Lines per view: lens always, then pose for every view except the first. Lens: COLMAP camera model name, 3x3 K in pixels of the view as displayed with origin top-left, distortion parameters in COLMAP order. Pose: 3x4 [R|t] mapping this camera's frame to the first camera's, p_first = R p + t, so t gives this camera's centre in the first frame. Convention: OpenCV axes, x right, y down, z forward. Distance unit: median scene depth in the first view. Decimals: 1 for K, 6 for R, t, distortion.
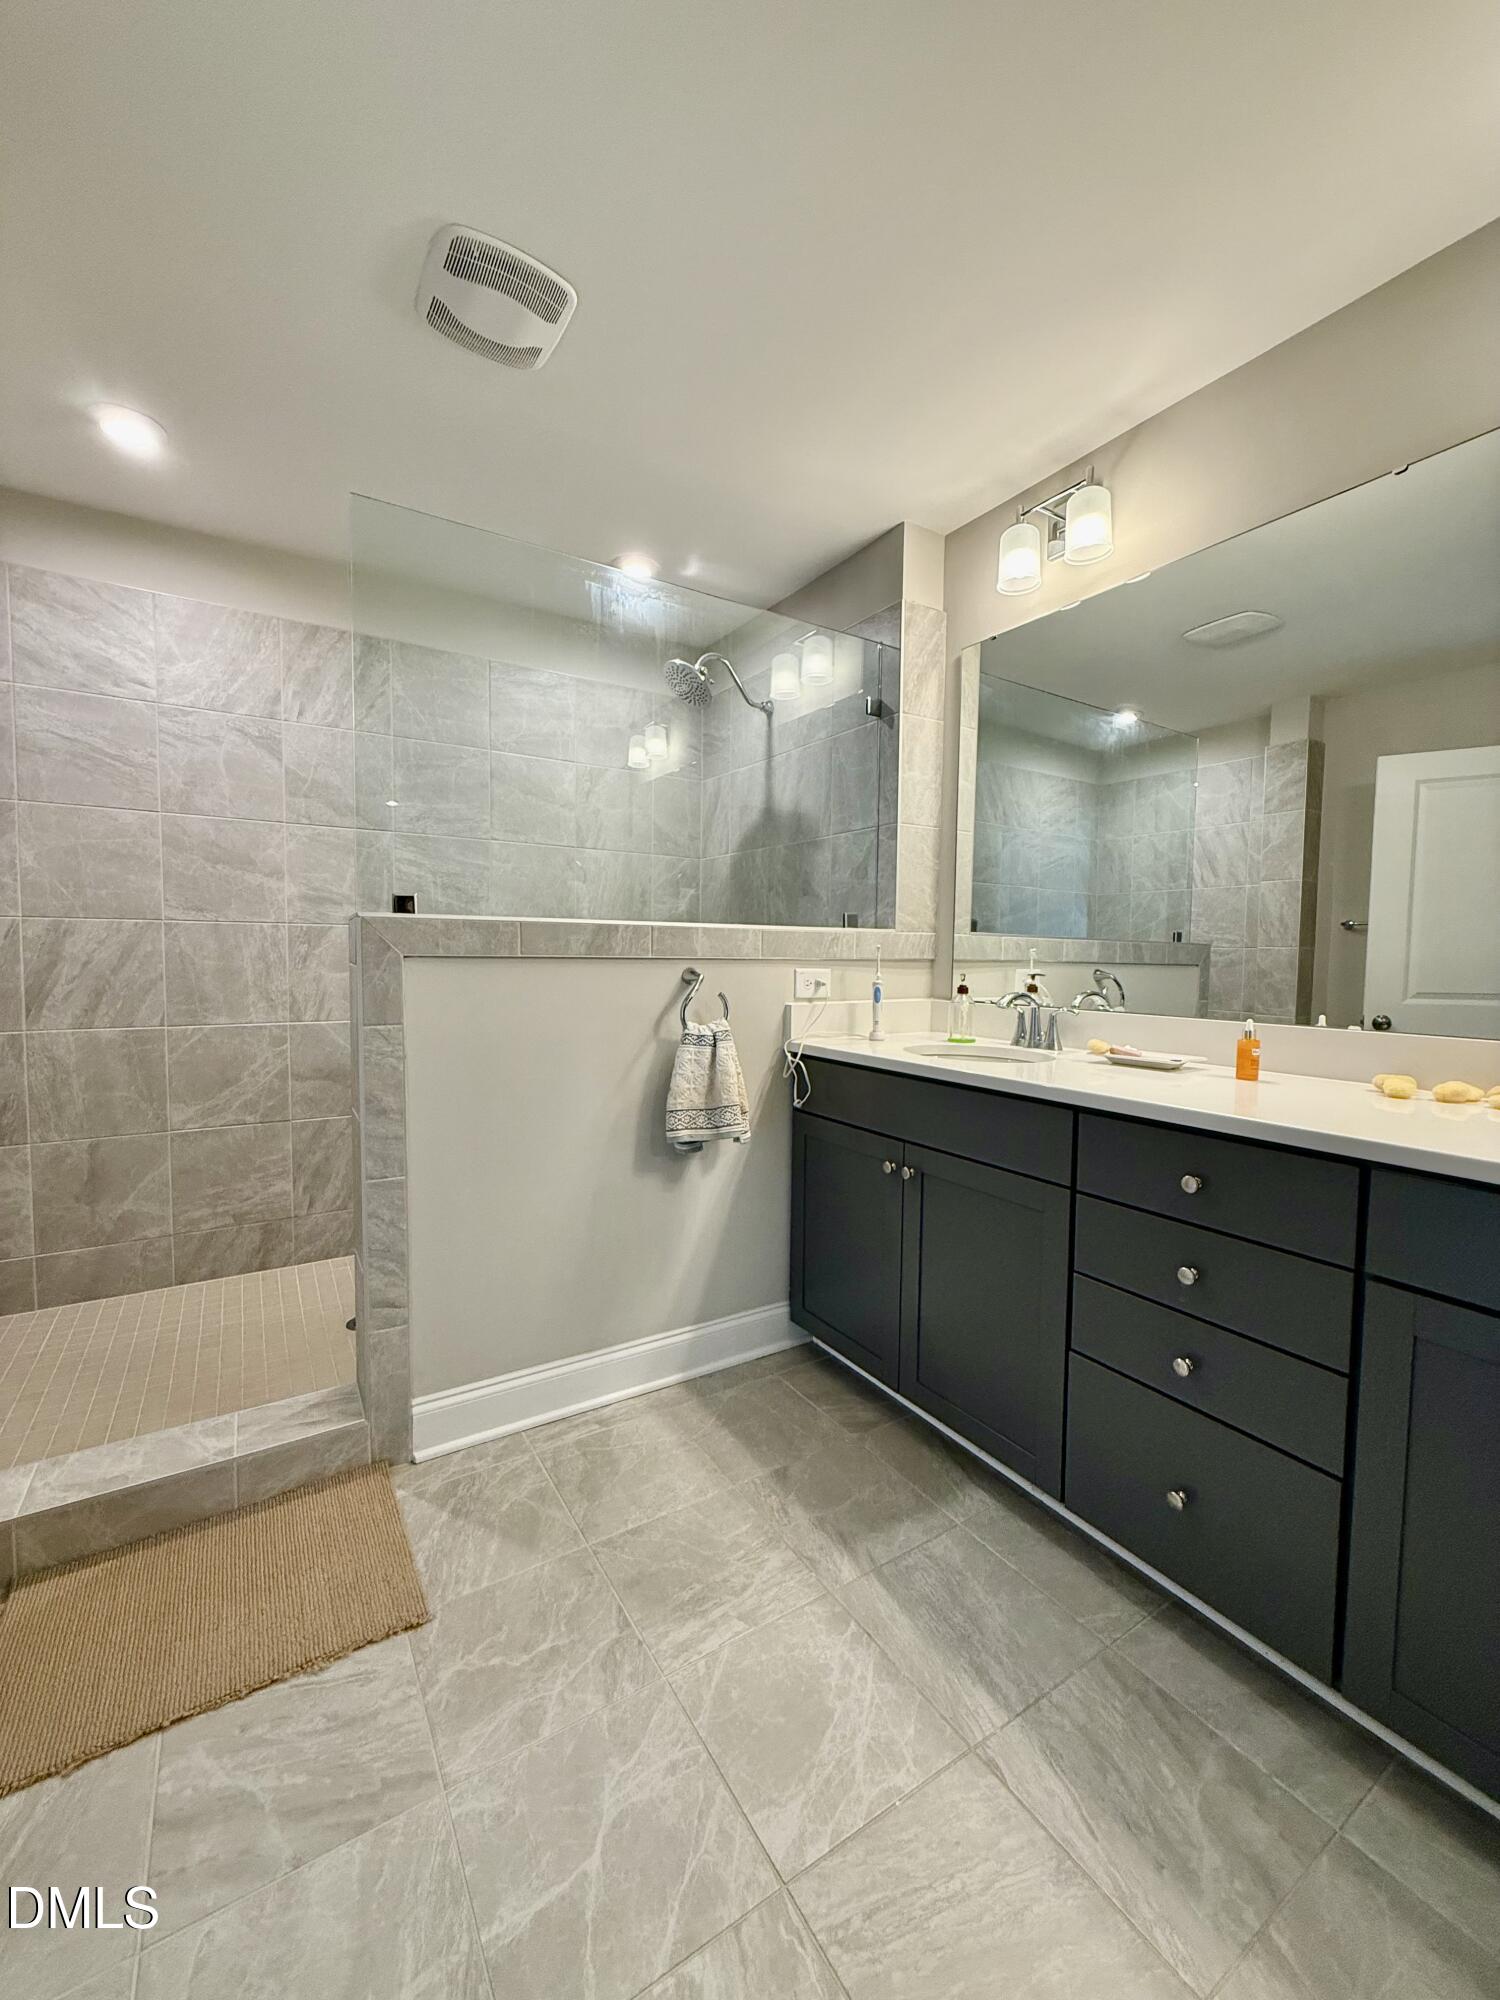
lens RADIAL K [[806.6, 0, 755.0], [0, 806.6, 1000.5], [0, 0, 1]] dist [-0.001450, 0.000814]
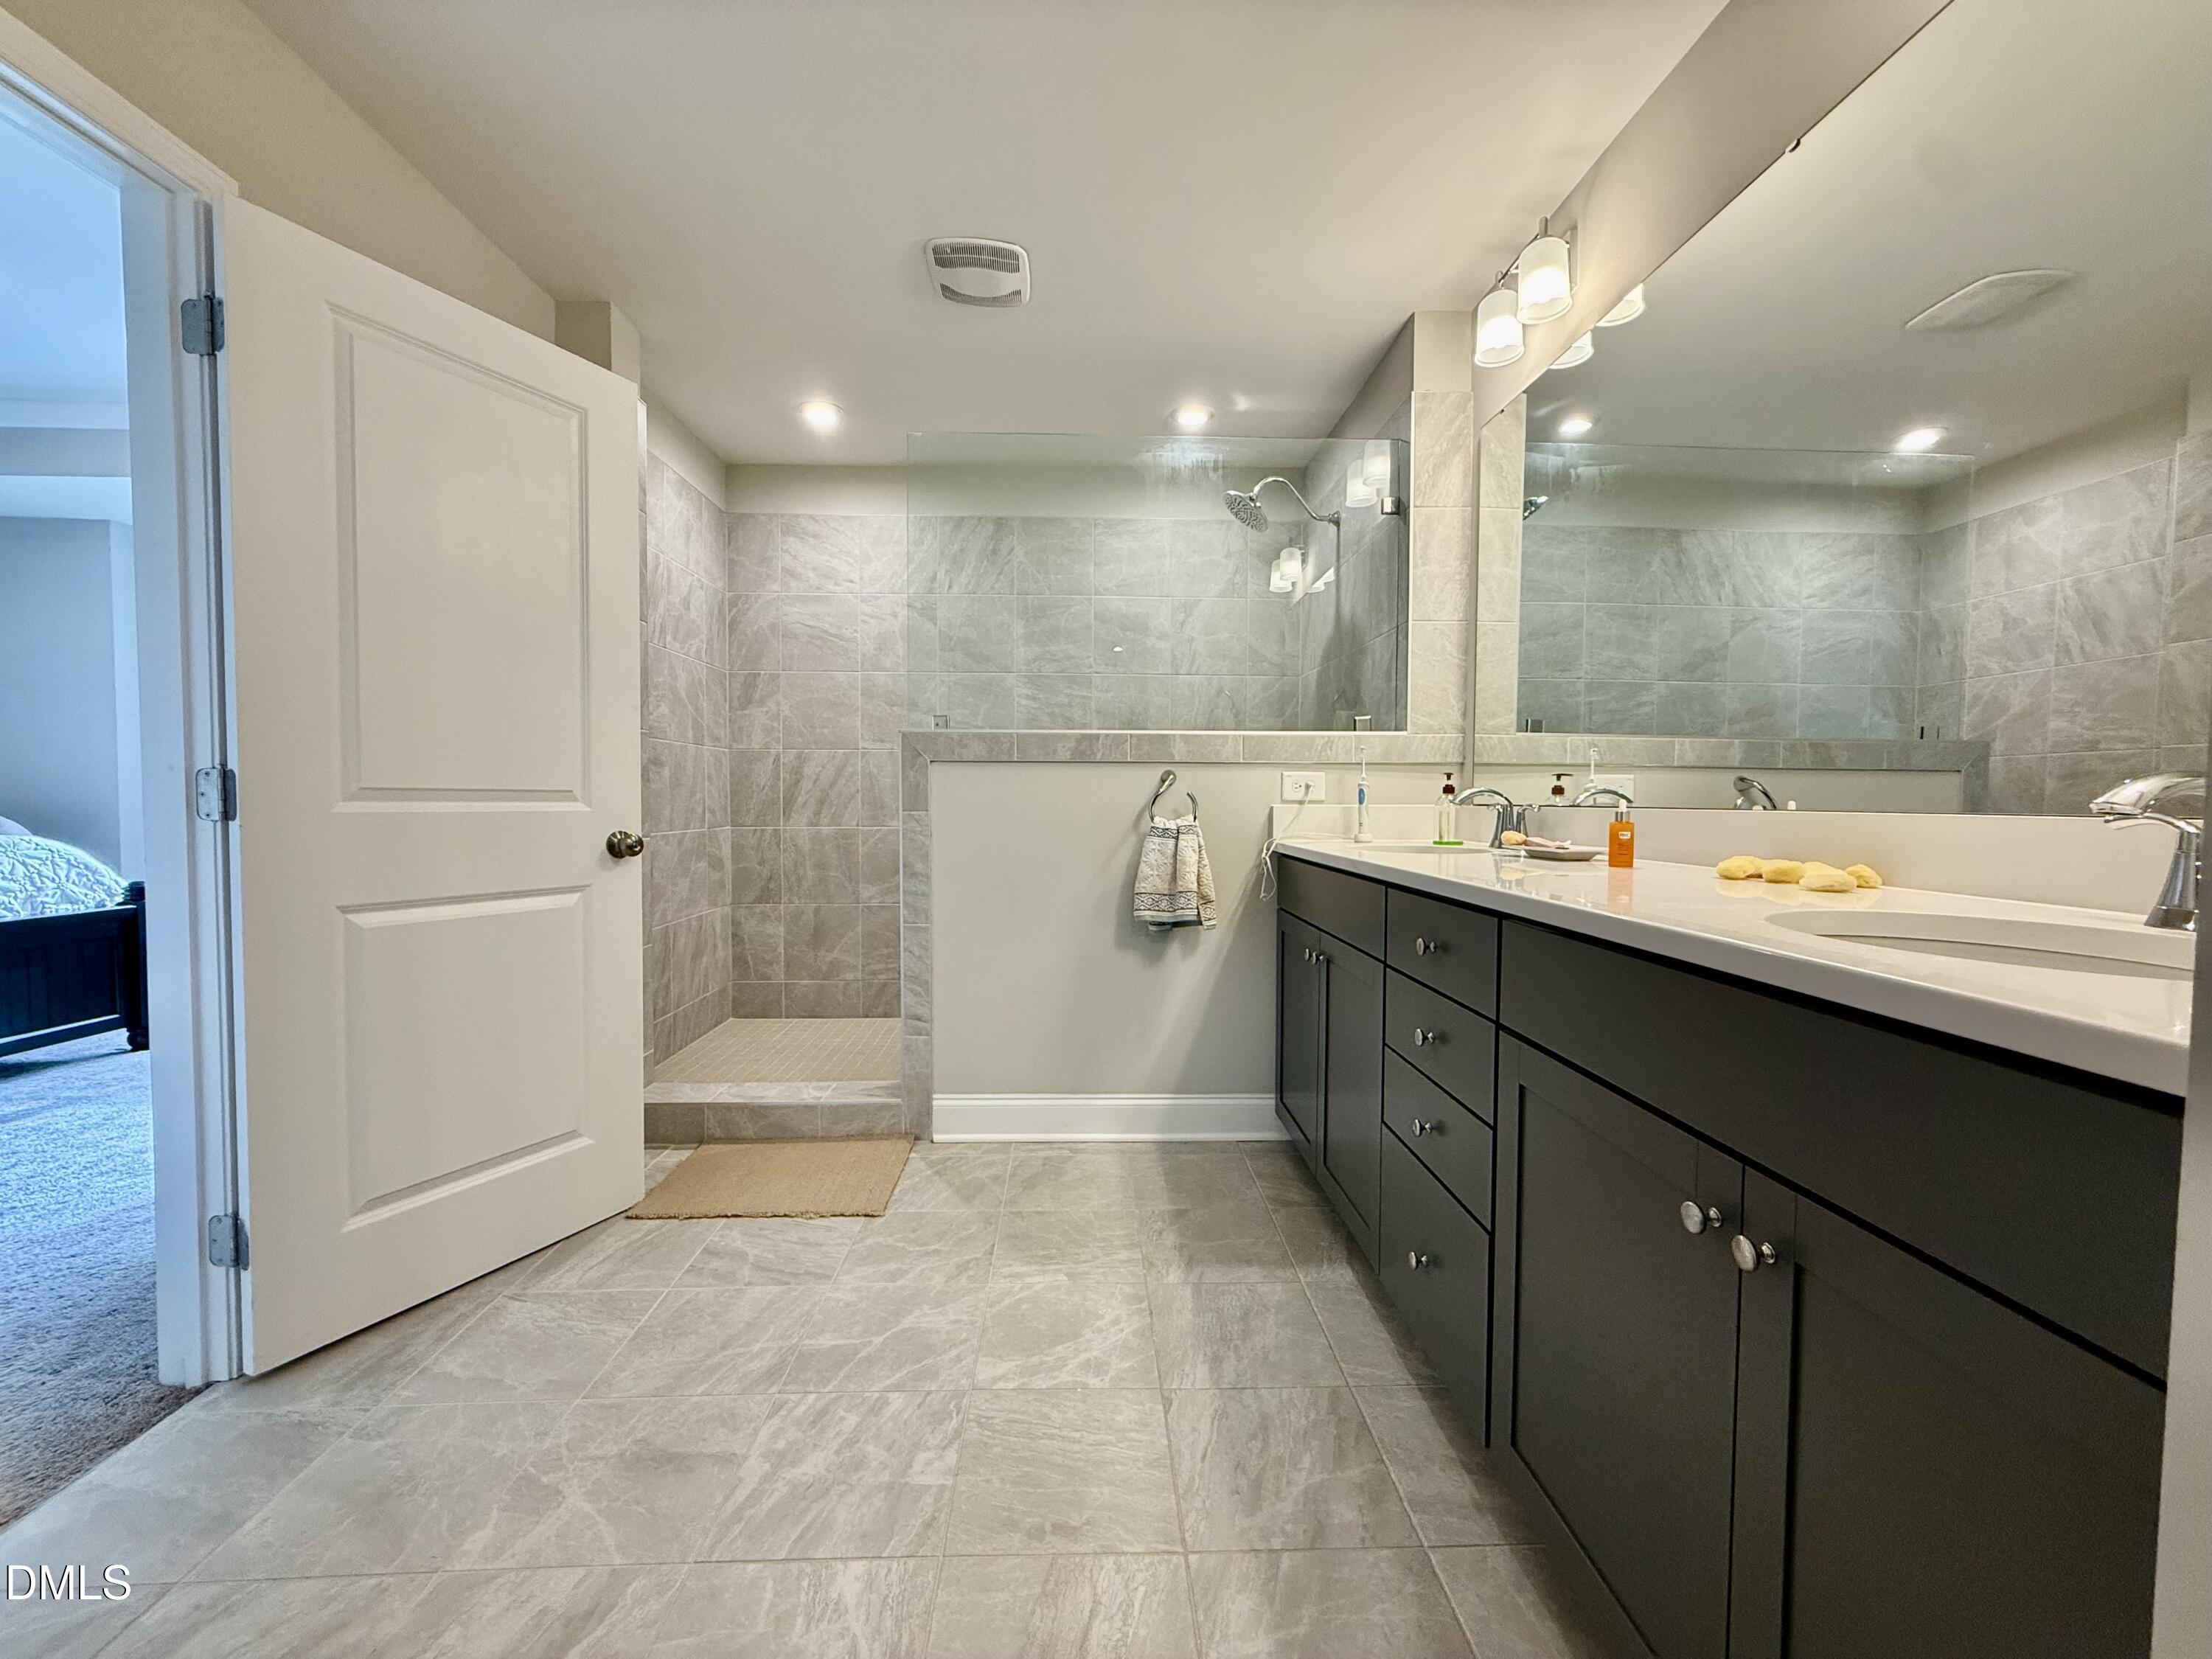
lens RADIAL K [[892.1, 0, 1099.0], [0, 892.1, 833.3], [0, 0, 1]] dist [-0.001450, 0.000814]
pose [[0.858963, 0.012576, -0.511884, 0.434744], [-0.024484, 0.999564, -0.016527, 0.064156], [0.511452, 0.026729, 0.858896, -0.106056]]
